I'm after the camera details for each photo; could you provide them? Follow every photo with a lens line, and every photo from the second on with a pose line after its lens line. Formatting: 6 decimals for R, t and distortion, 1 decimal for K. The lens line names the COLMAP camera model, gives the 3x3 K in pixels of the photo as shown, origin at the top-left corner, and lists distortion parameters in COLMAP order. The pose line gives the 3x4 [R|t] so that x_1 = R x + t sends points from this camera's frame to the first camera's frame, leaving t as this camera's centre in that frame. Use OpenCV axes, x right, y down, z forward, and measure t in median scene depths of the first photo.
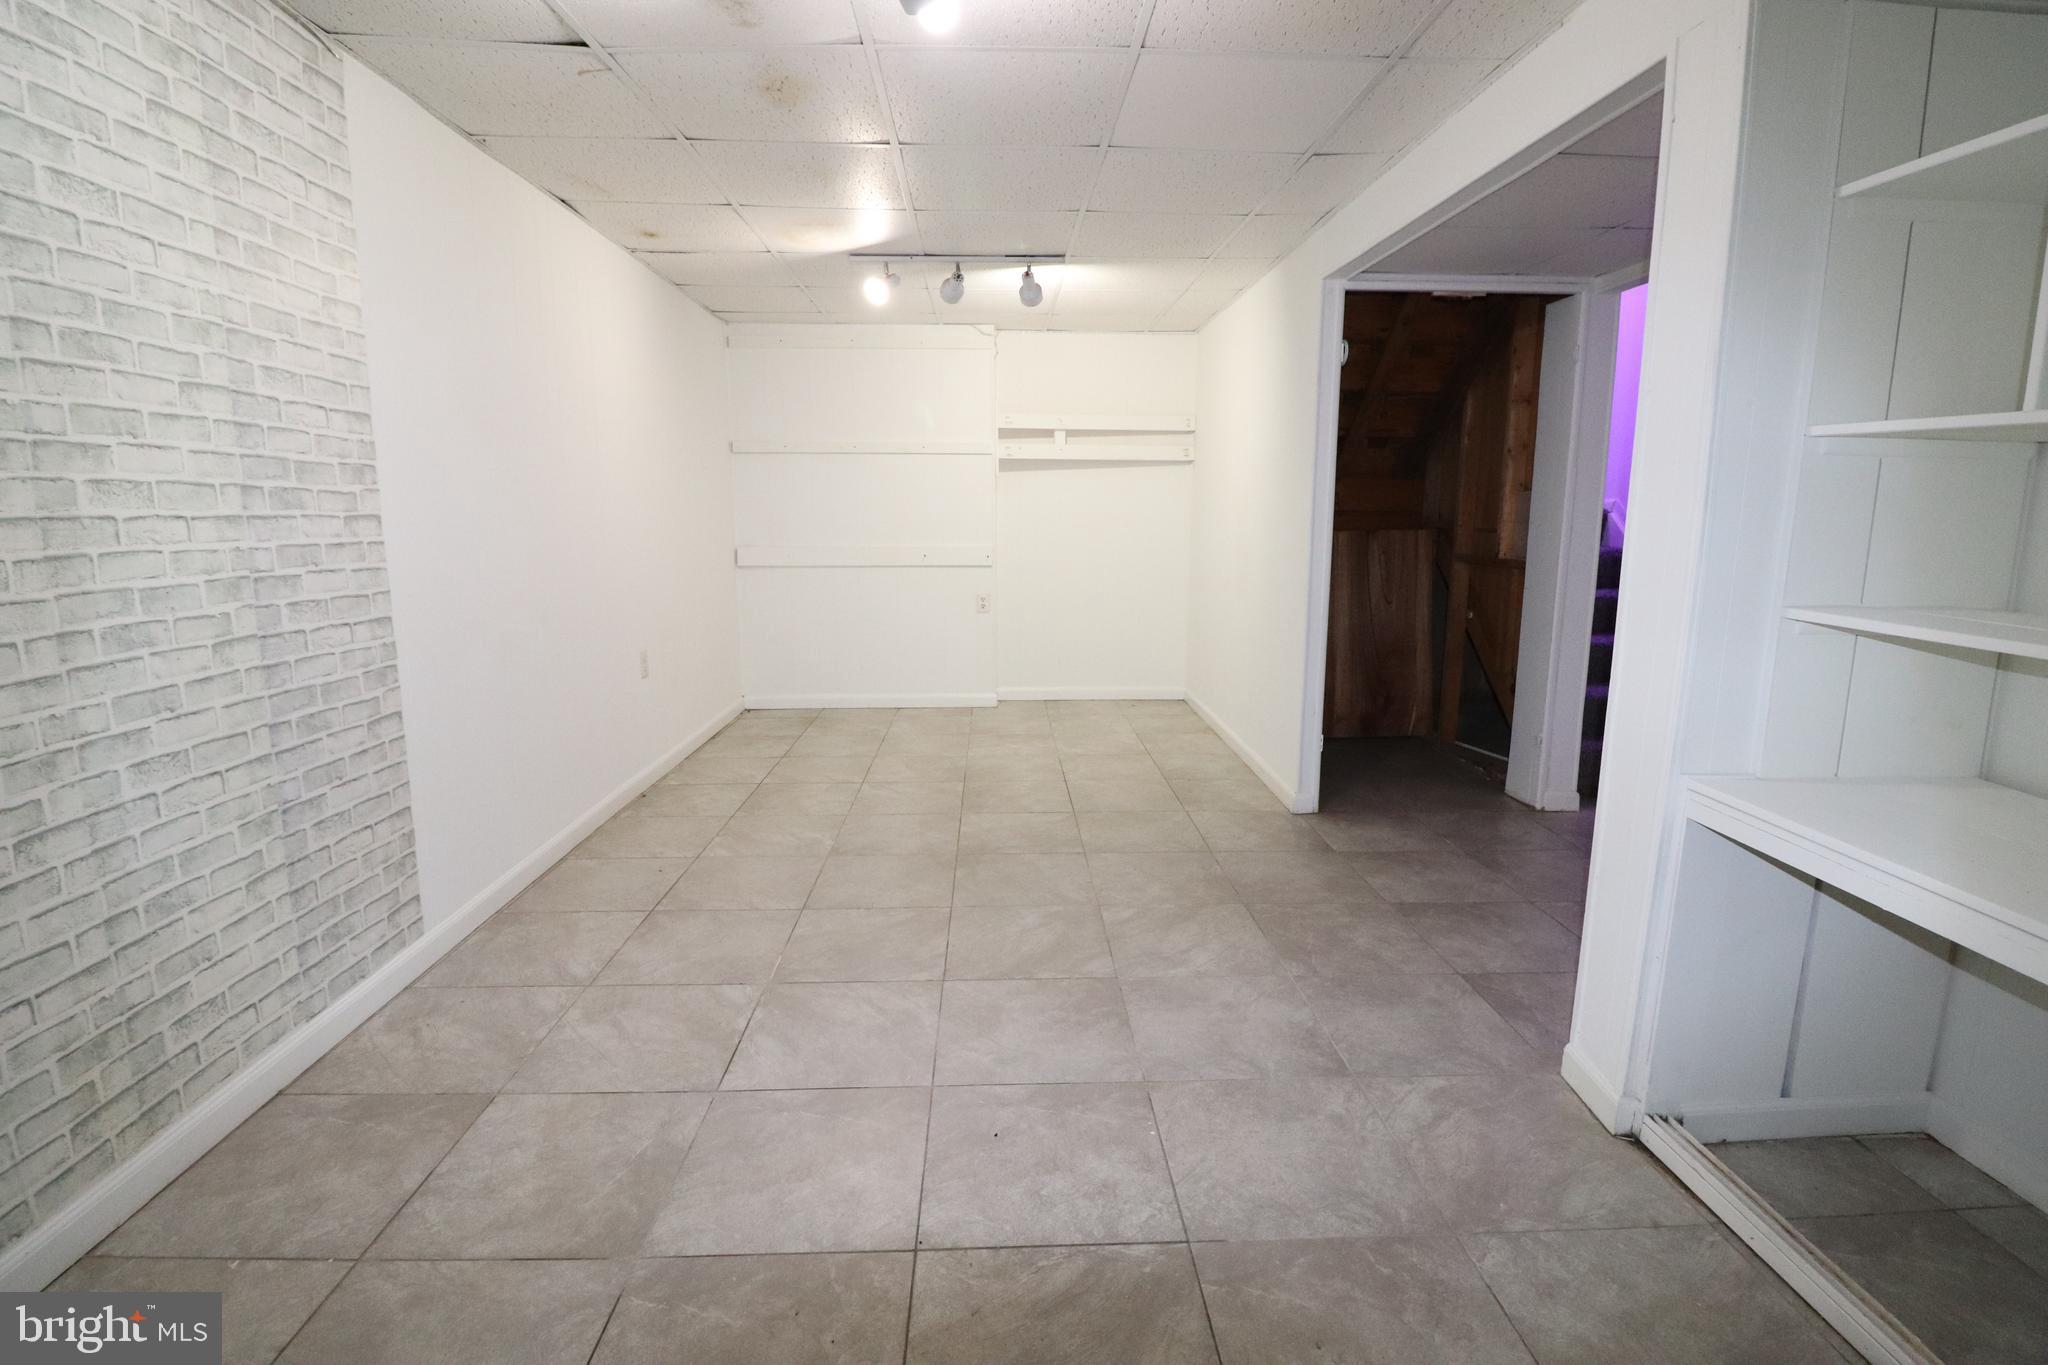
lens RADIAL K [[946.2, 0, 1027.2], [0, 946.2, 665.7], [0, 0, 1]] dist [-0.002016, -0.011673]
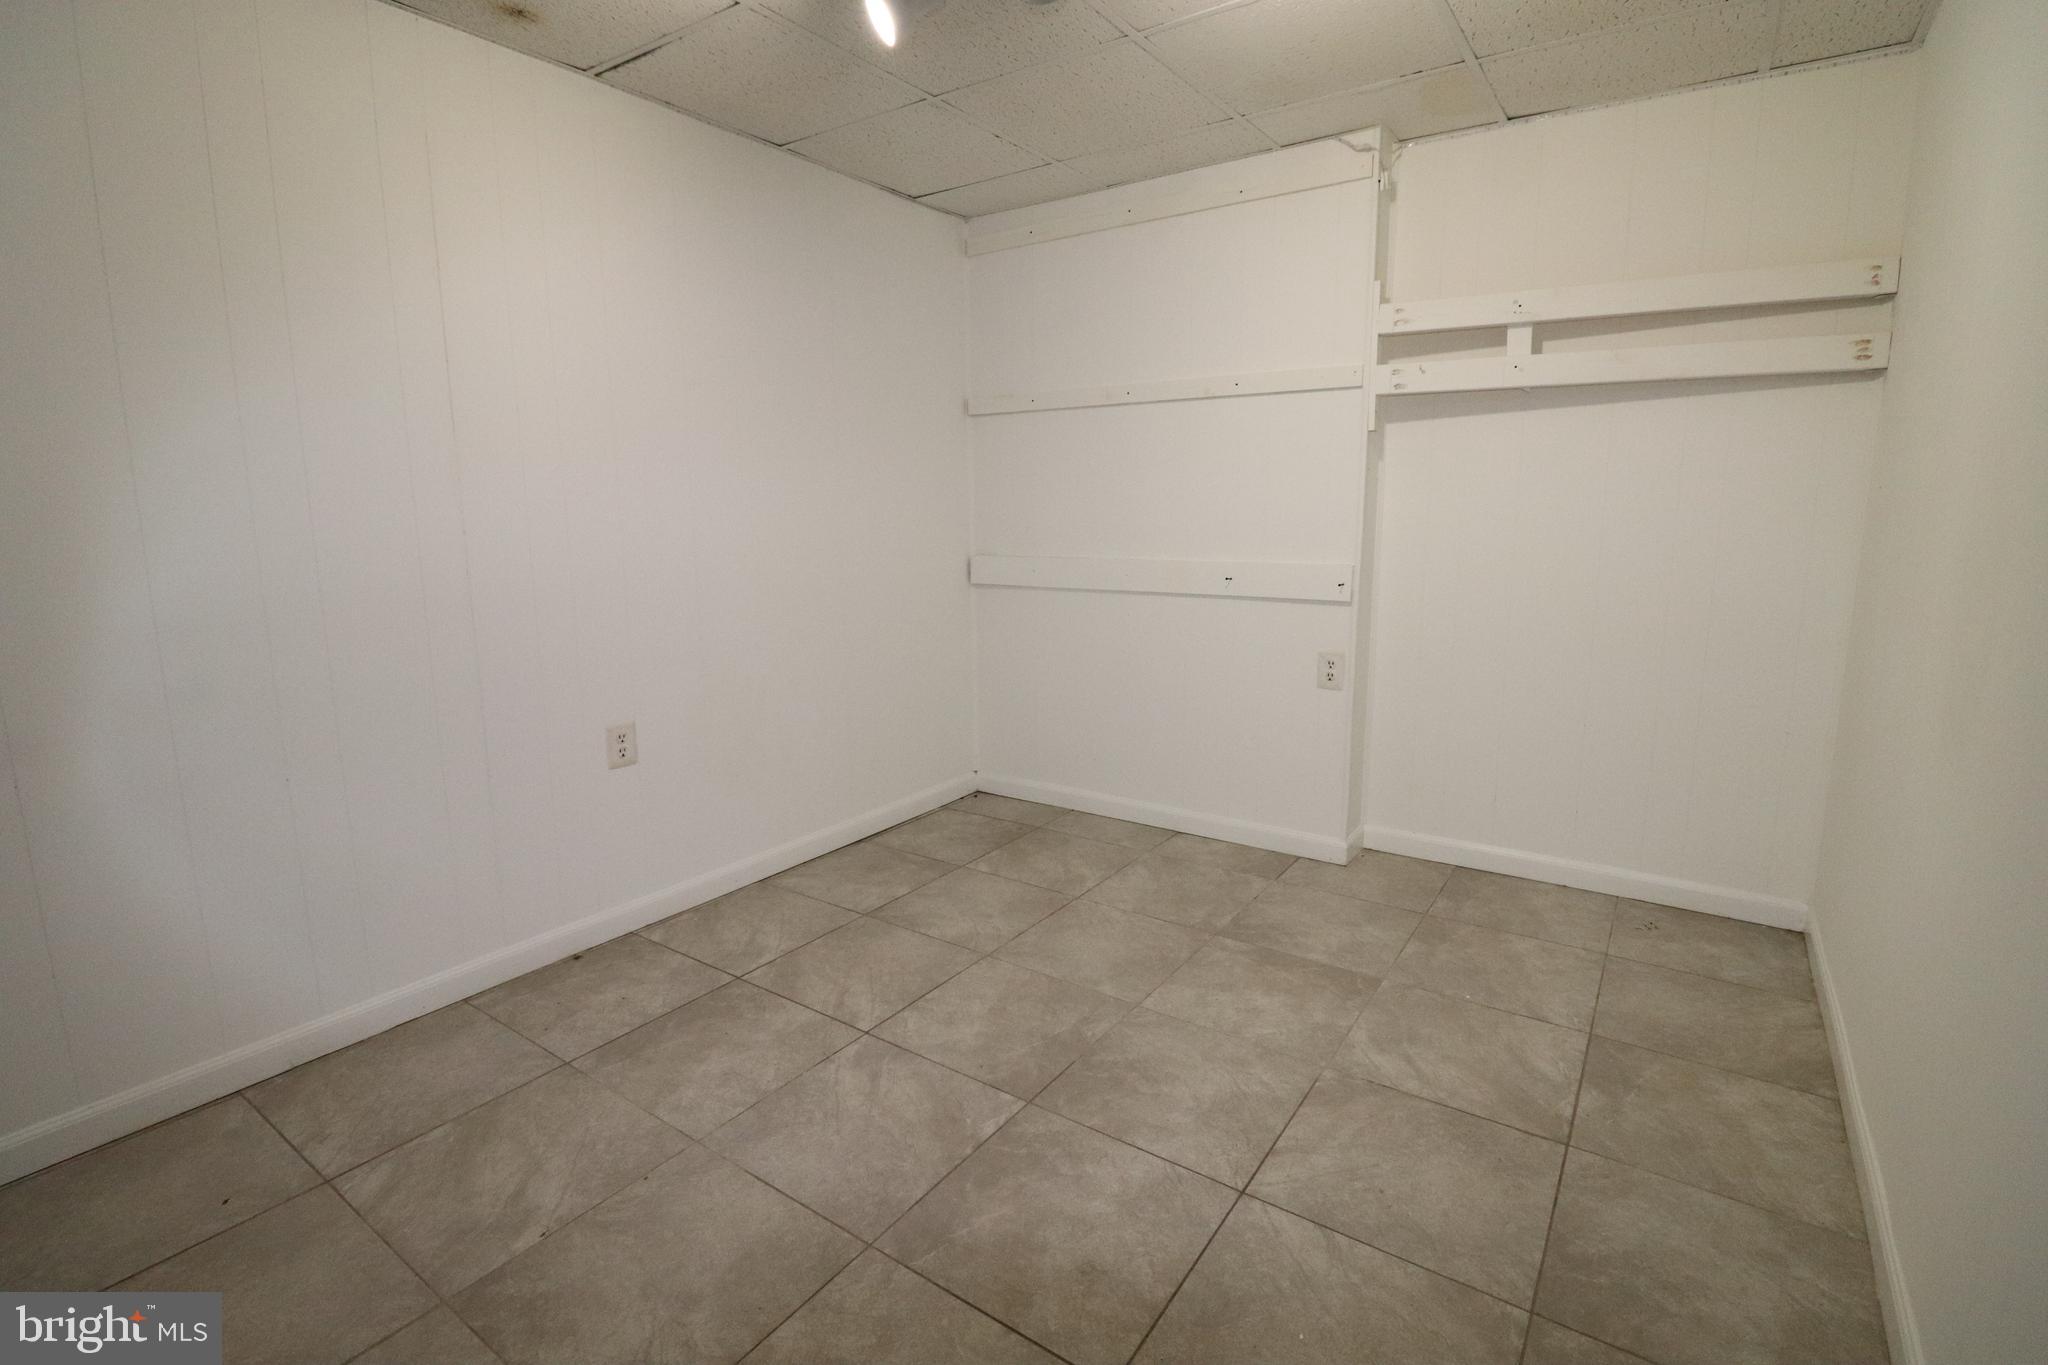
lens RADIAL K [[946.2, 0, 1026.3], [0, 946.2, 667.8], [0, 0, 1]] dist [-0.002016, -0.011673]
pose [[0.799563, 0.093899, -0.593197, 0.293721], [-0.087704, 0.995369, 0.039344, -0.163661], [0.594144, 0.020568, 0.804095, 1.037664]]
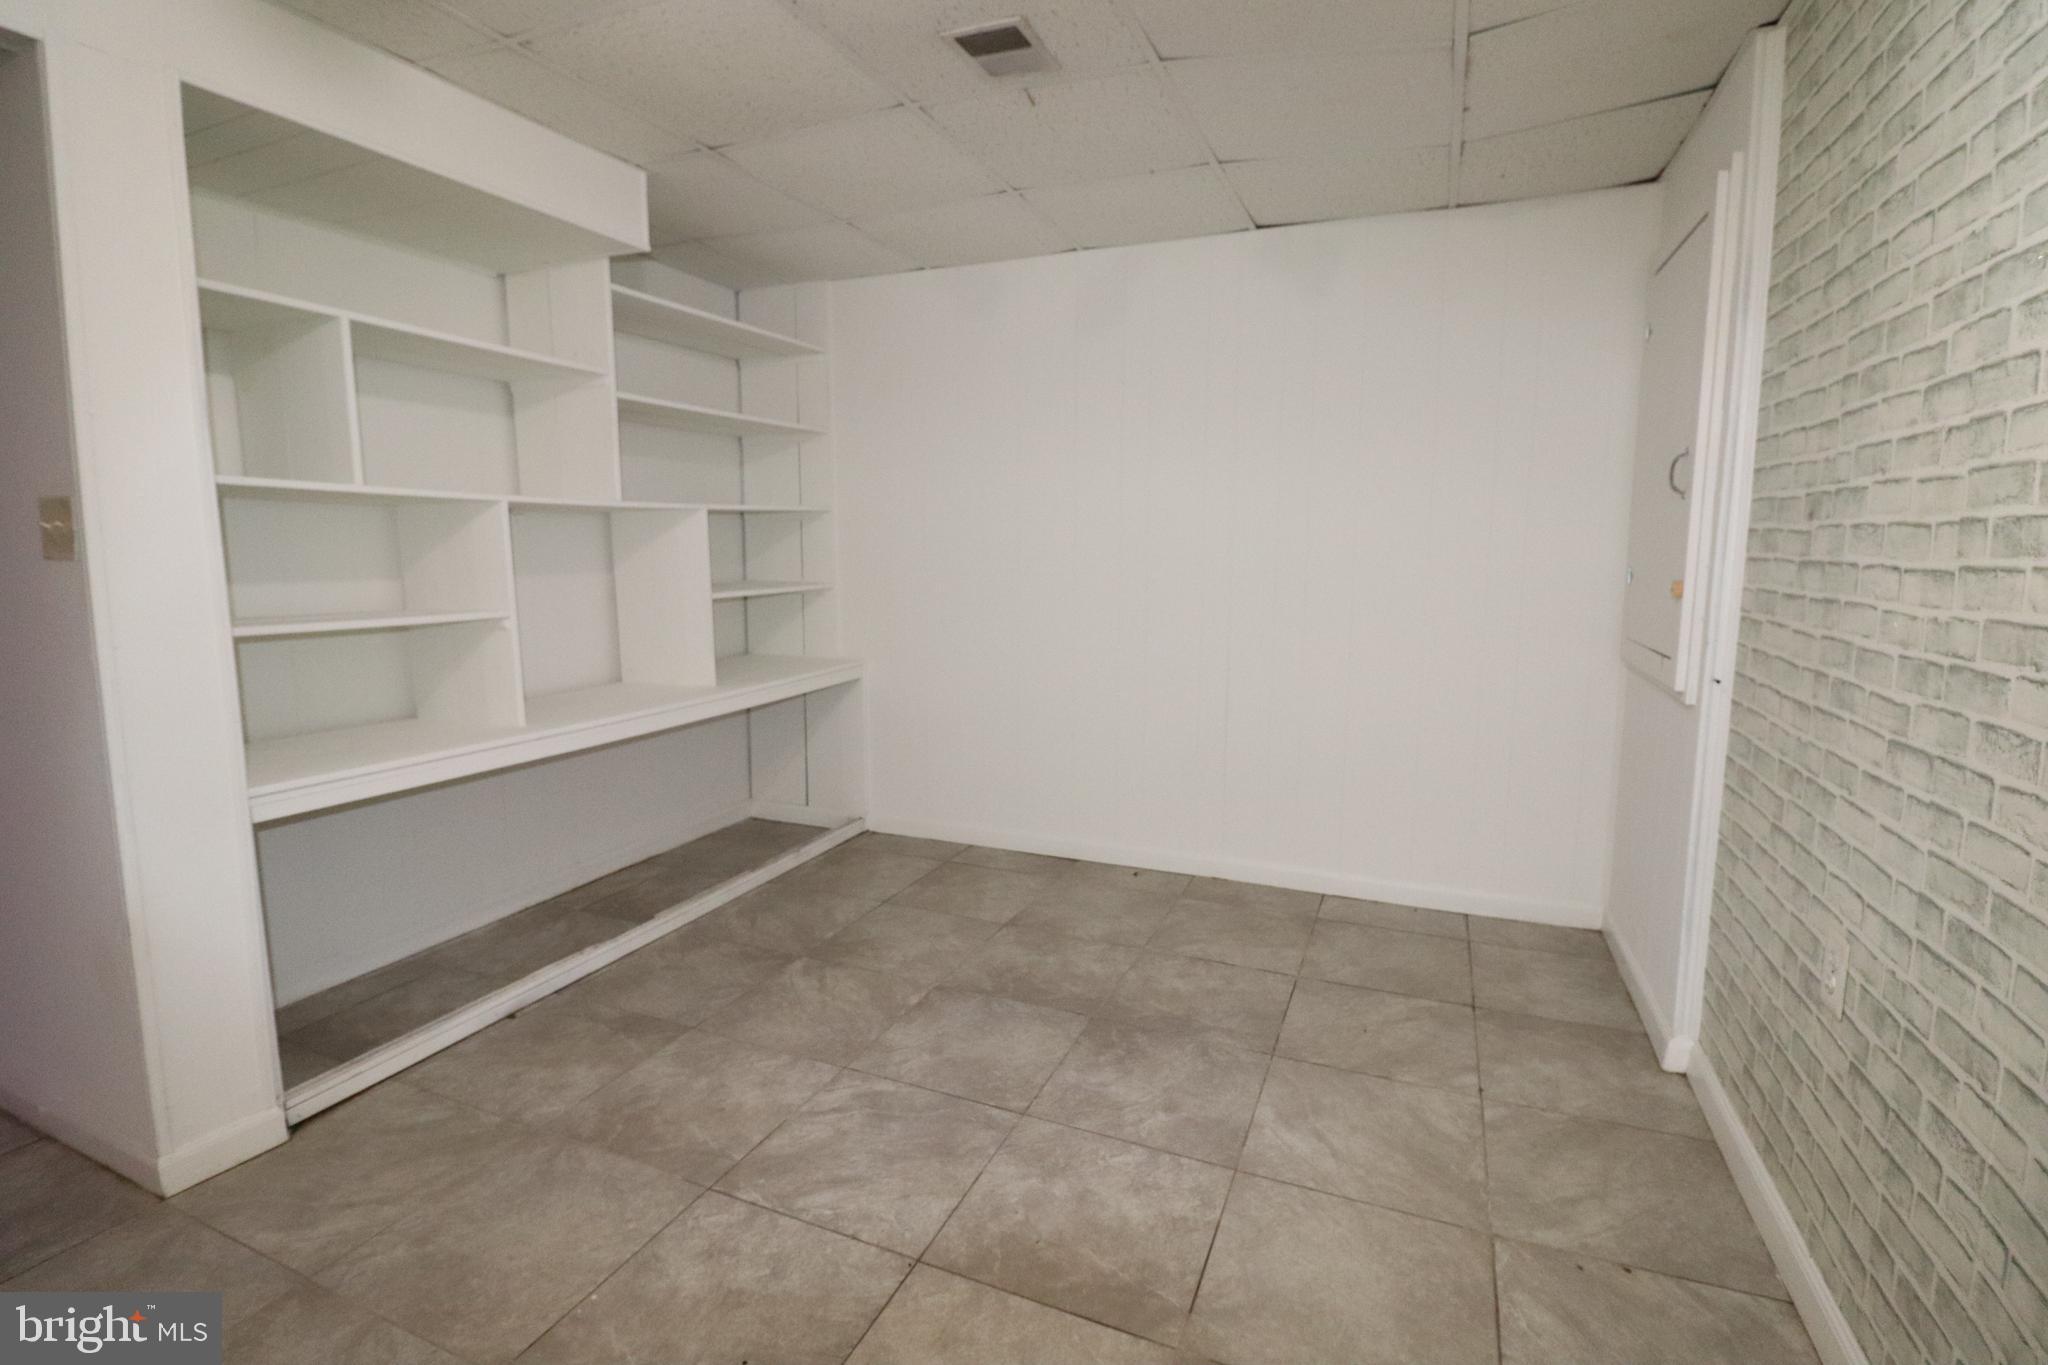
lens RADIAL K [[946.2, 0, 1030.0], [0, 946.2, 664.4], [0, 0, 1]] dist [-0.002016, -0.011673]
pose [[-0.905257, -0.057939, 0.420895, -0.377546], [0.064806, 0.960235, 0.271568, -0.169280], [-0.419892, 0.273115, -0.865505, 1.002659]]
